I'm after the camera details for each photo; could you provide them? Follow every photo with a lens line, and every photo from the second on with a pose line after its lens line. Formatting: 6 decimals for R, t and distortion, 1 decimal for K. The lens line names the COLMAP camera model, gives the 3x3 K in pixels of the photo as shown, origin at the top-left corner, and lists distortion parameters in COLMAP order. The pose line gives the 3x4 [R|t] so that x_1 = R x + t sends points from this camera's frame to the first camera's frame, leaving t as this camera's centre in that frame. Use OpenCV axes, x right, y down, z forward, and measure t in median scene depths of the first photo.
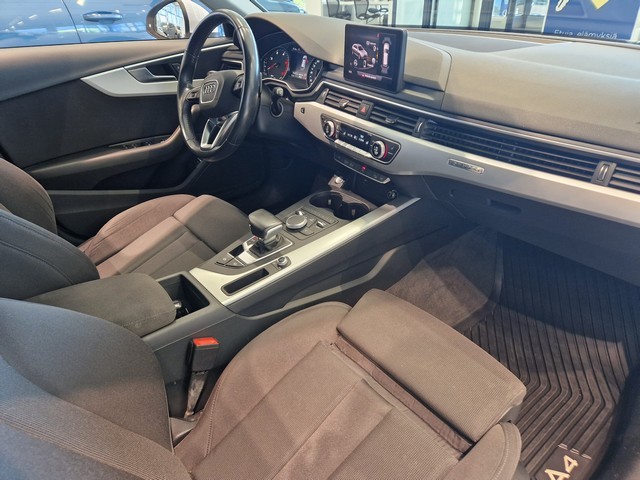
lens RADIAL K [[431.9, 0, 323.4], [0, 431.9, 259.4], [0, 0, 1]] dist [0.002901, -0.000587]
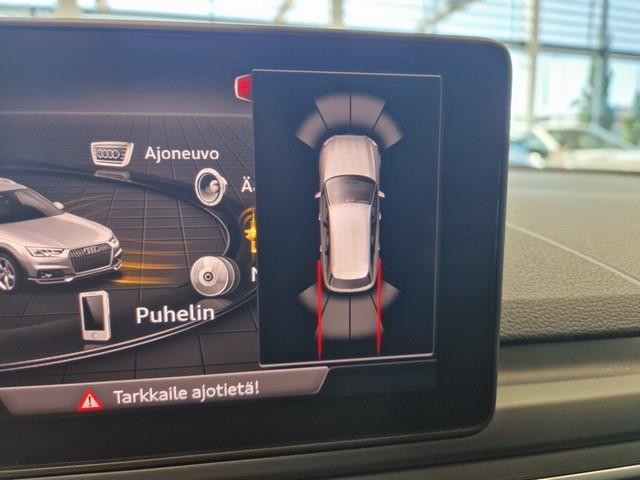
lens RADIAL K [[431.9, 0, 320.0], [0, 431.9, 240.0], [0, 0, 1]] dist [0.006816, -0.003855]
pose [[0.421468, -0.129434, 0.897559, 0.016389], [0.497319, 0.860640, -0.109417, -0.422757], [-0.758313, 0.492489, 0.427102, 0.883212]]
